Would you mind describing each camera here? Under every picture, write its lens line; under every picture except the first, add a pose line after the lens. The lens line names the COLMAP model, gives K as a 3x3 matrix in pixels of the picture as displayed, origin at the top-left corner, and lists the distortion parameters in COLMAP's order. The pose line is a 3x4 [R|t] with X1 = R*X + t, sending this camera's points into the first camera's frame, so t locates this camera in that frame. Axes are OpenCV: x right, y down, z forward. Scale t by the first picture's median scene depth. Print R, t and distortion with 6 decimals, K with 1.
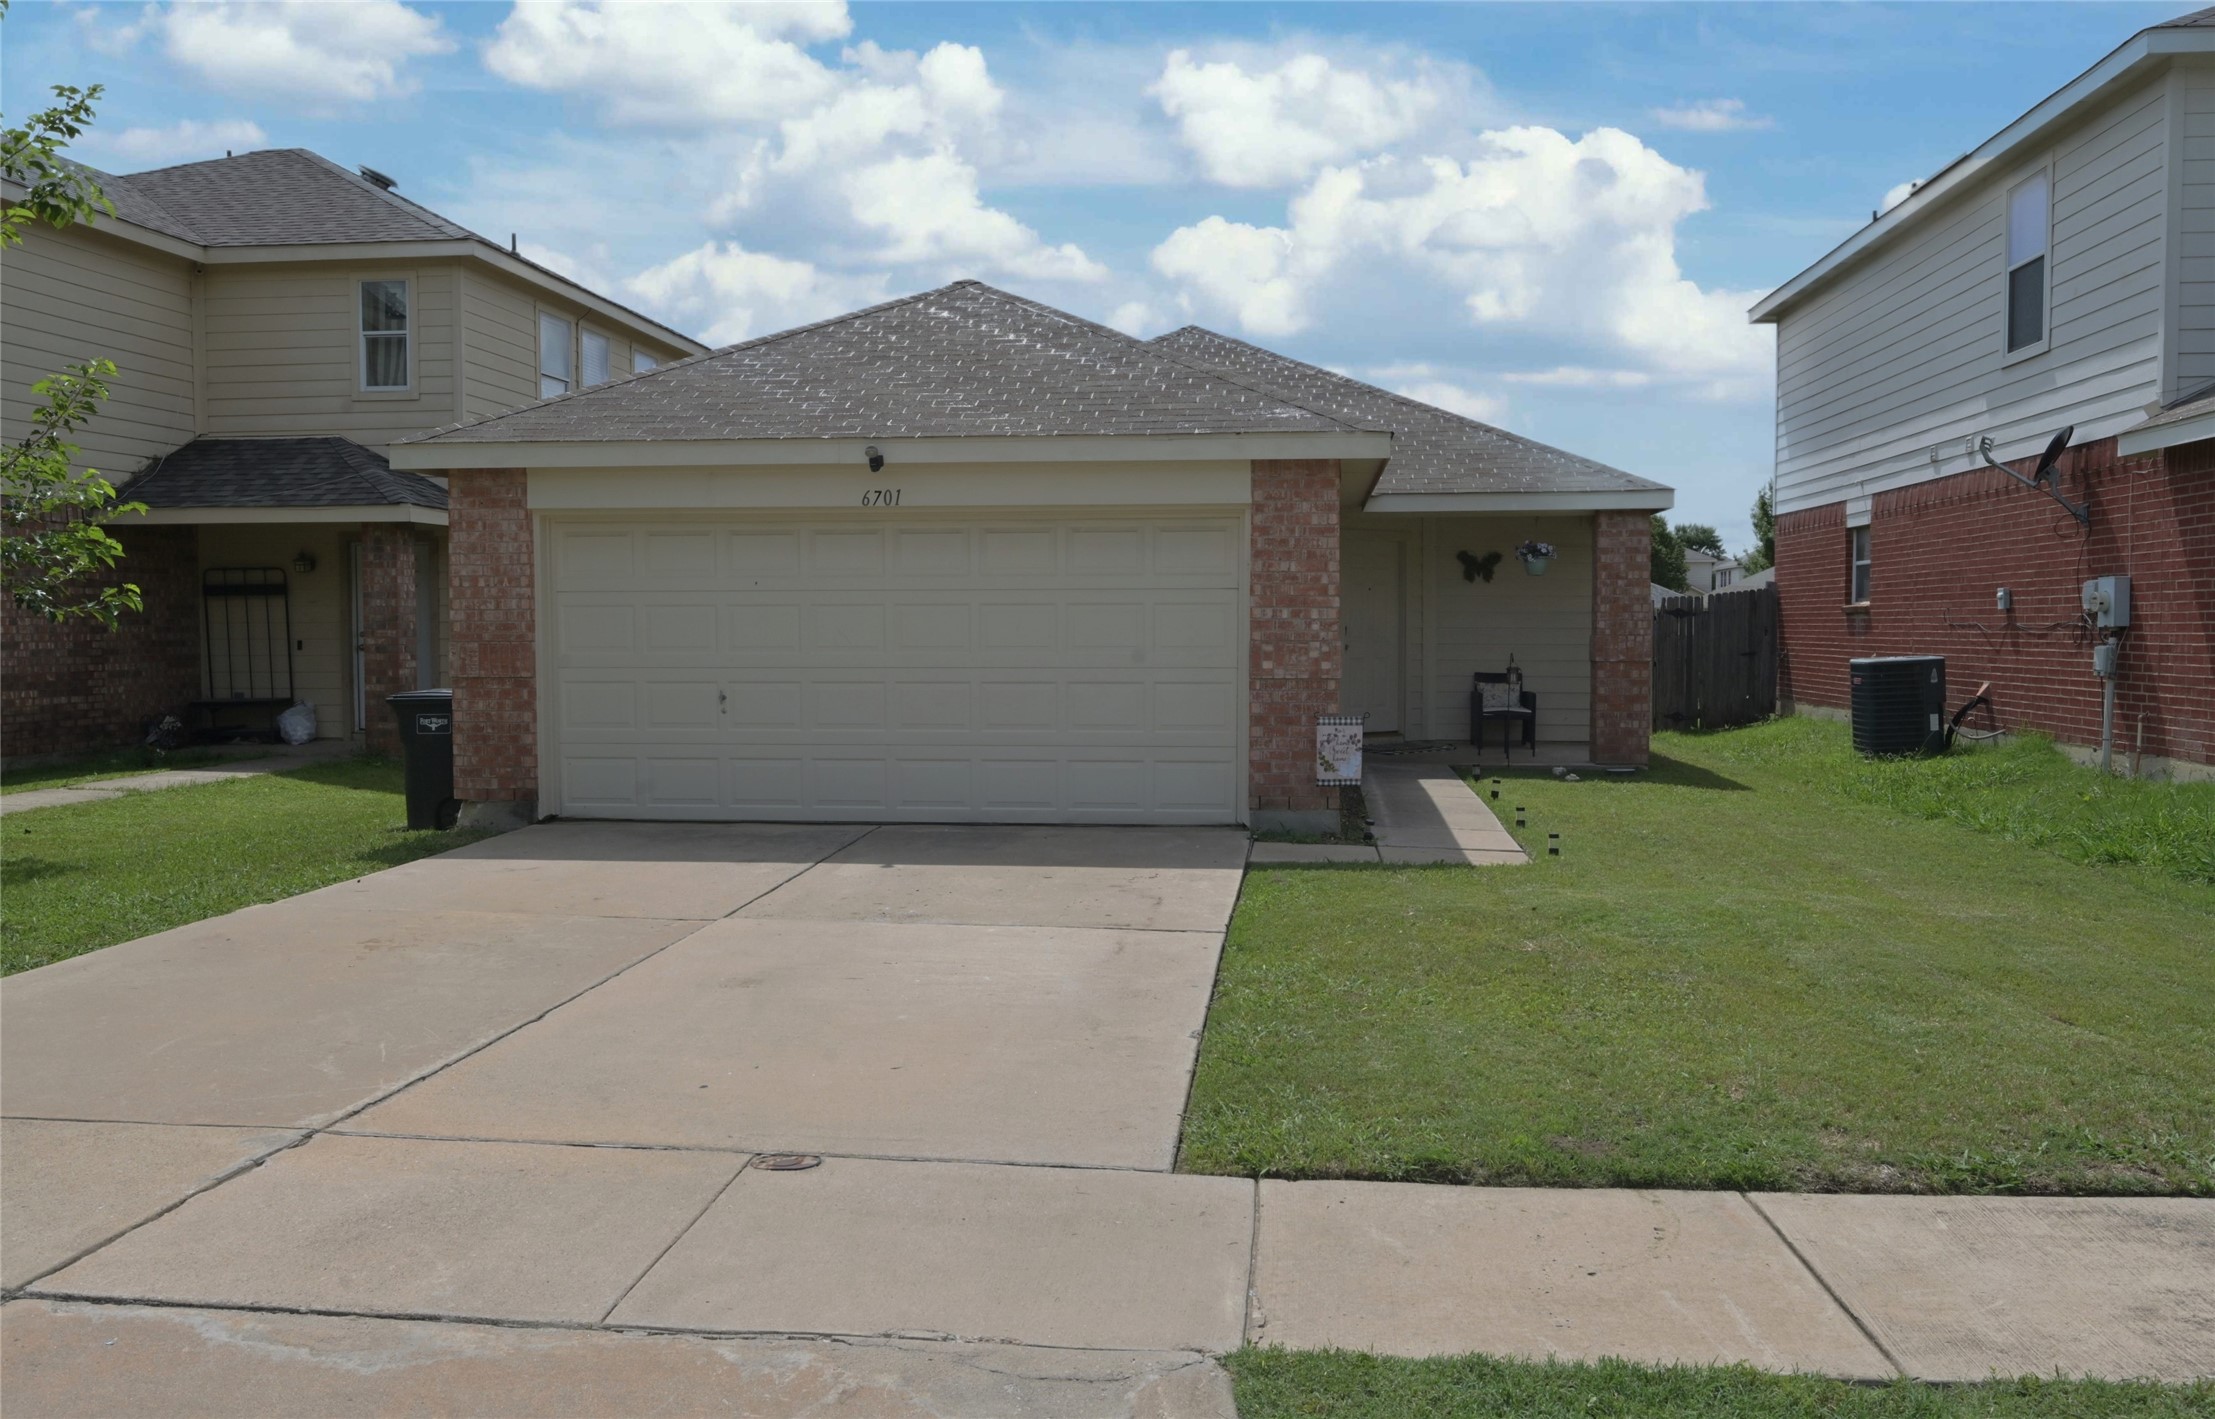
lens RADIAL K [[1768.6, 0, 1103.5], [0, 1768.6, 710.0], [0, 0, 1]] dist [-0.017185, -0.001790]
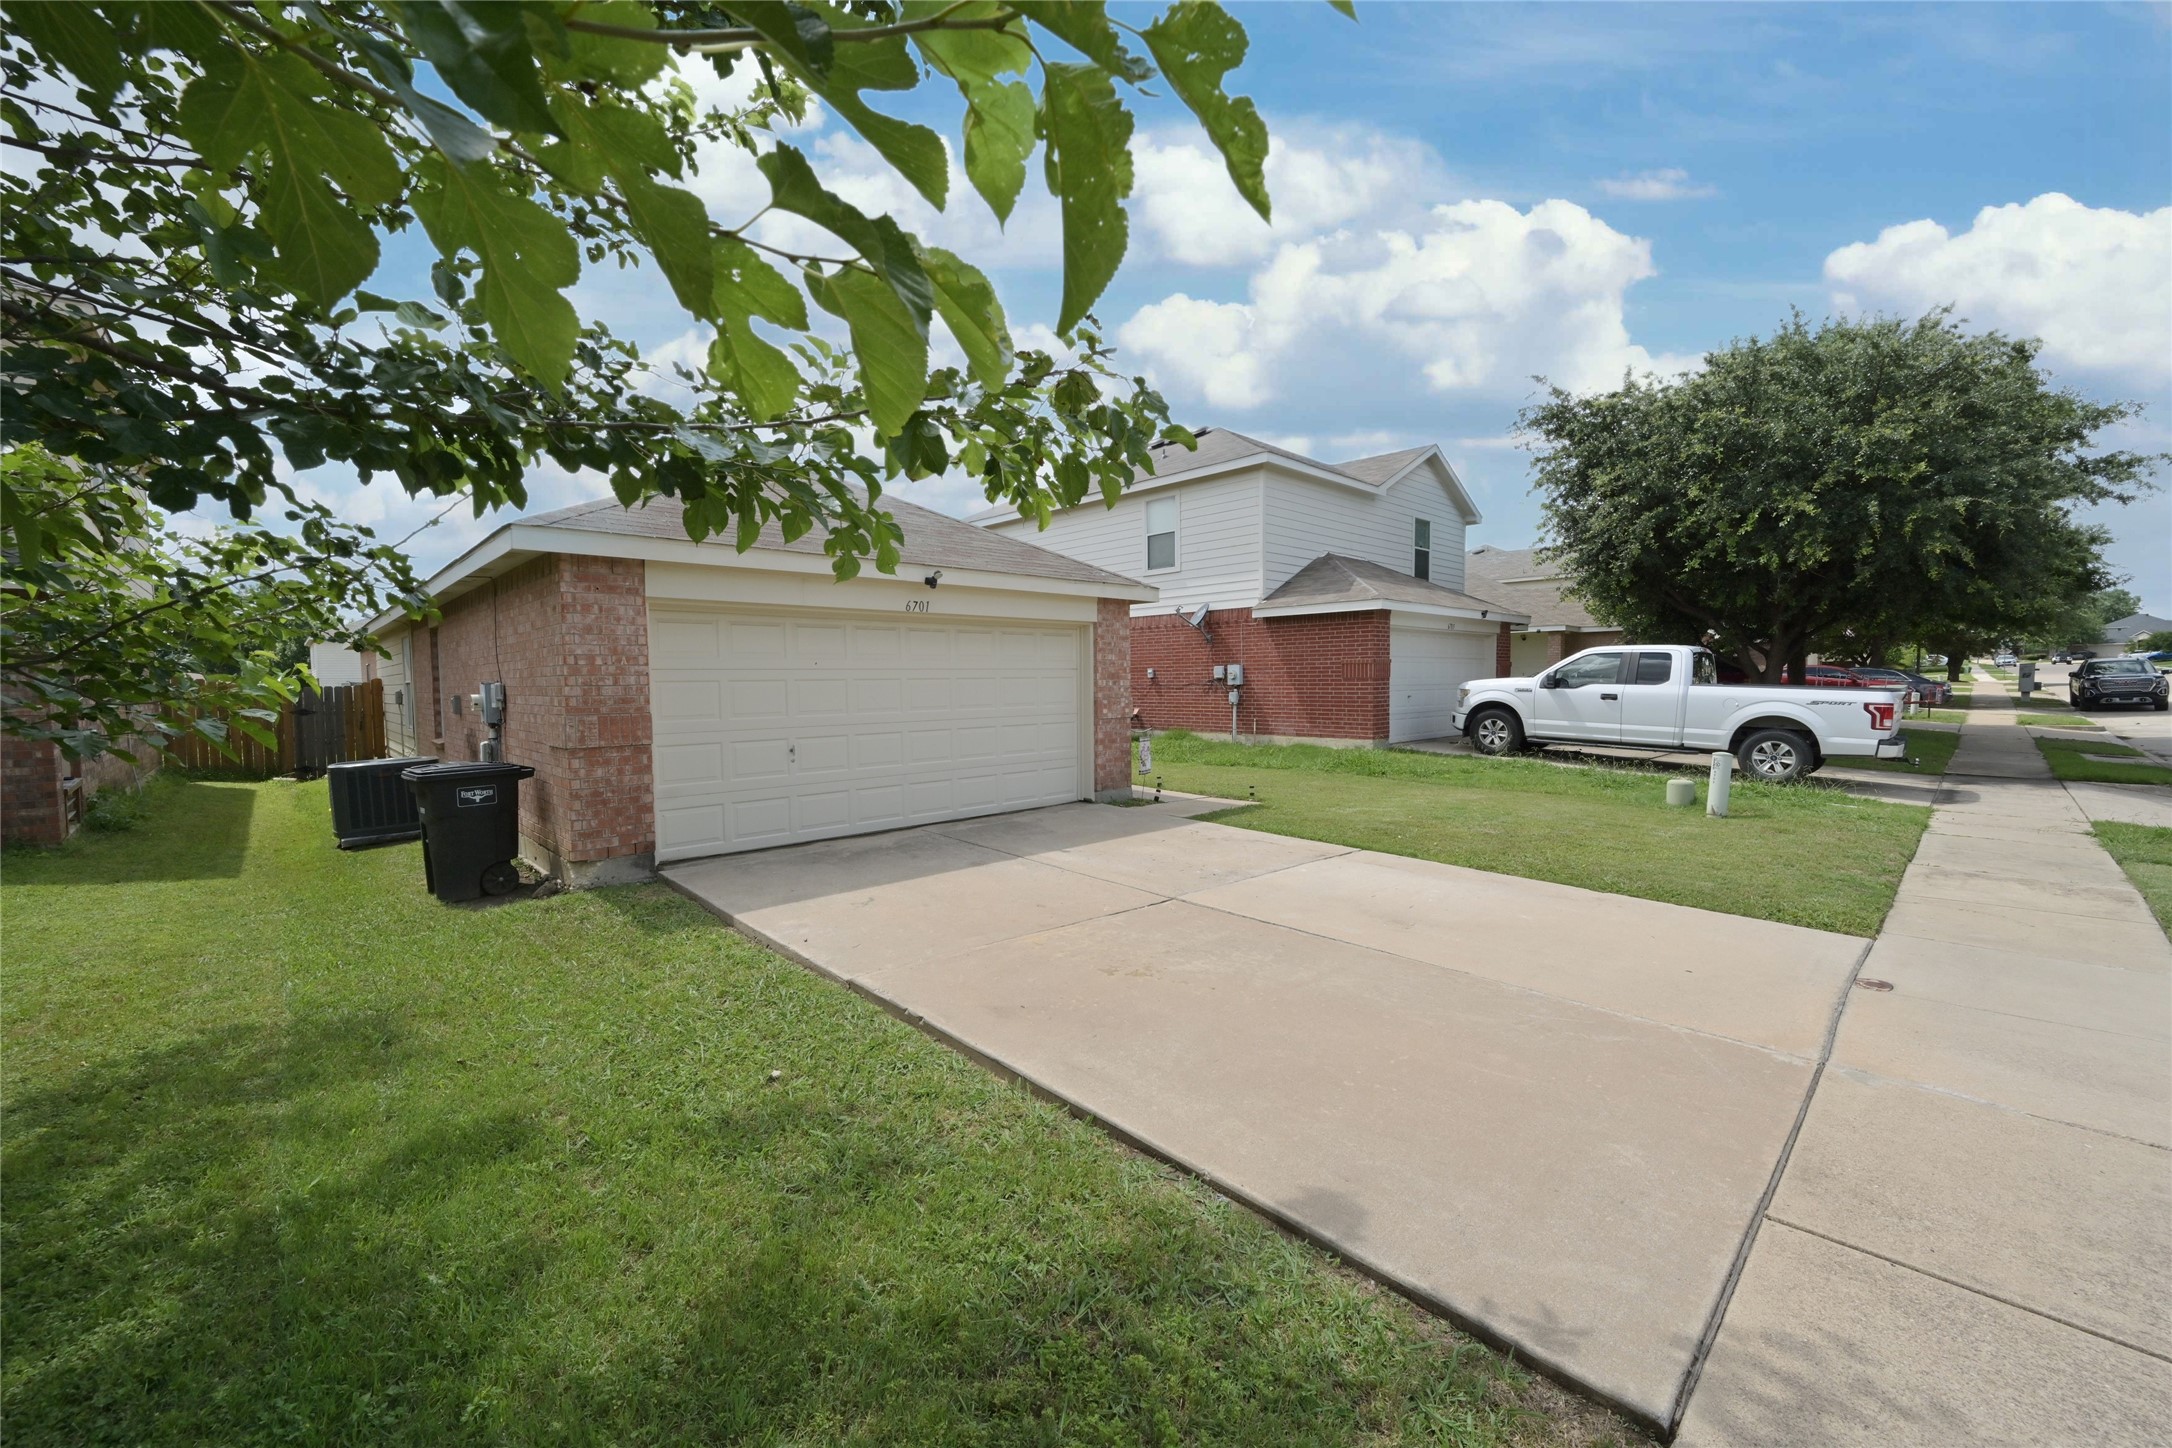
lens RADIAL K [[843.5, 0, 1075.8], [0, 843.5, 721.6], [0, 0, 1]] dist [0.001354, -0.000064]
pose [[0.654949, -0.044057, 0.754388, -0.557170], [0.047065, 0.998739, 0.017466, -0.029732], [-0.754206, 0.024065, 0.656197, 0.433263]]
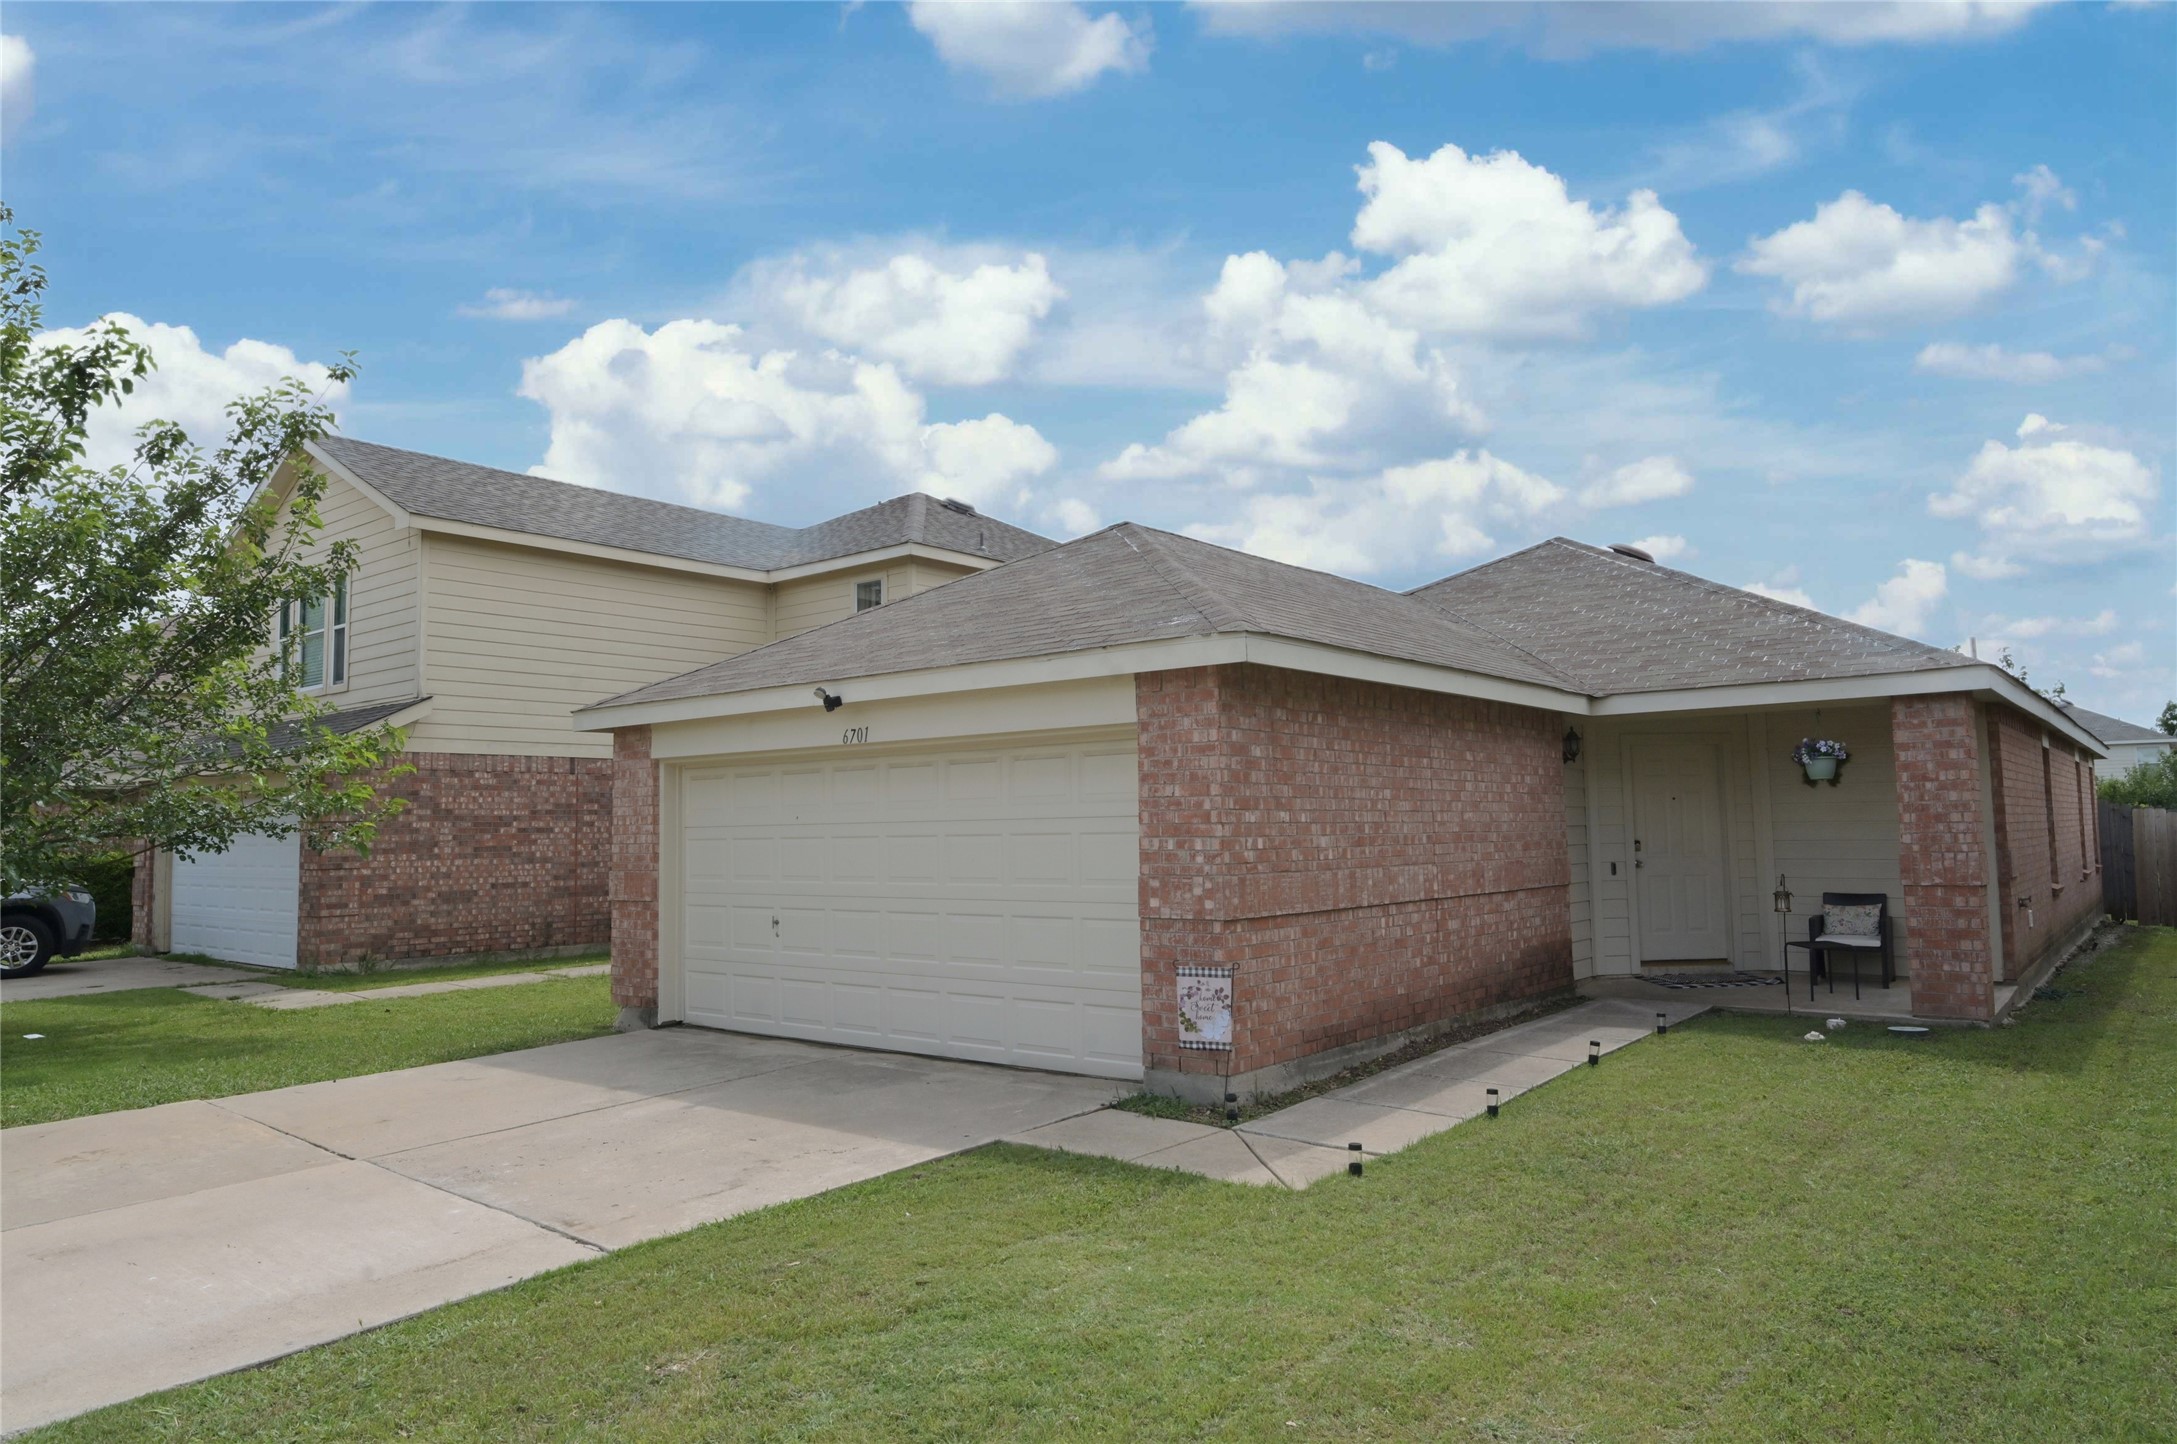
lens RADIAL K [[1370.4, 0, 1098.6], [0, 1370.4, 729.3], [0, 0, 1]] dist [-0.002582, -0.000265]
pose [[0.843819, -0.051838, -0.534119, 0.420331], [-0.010728, 0.993495, -0.113371, -0.032161], [0.536521, 0.101395, 0.837773, 0.385258]]
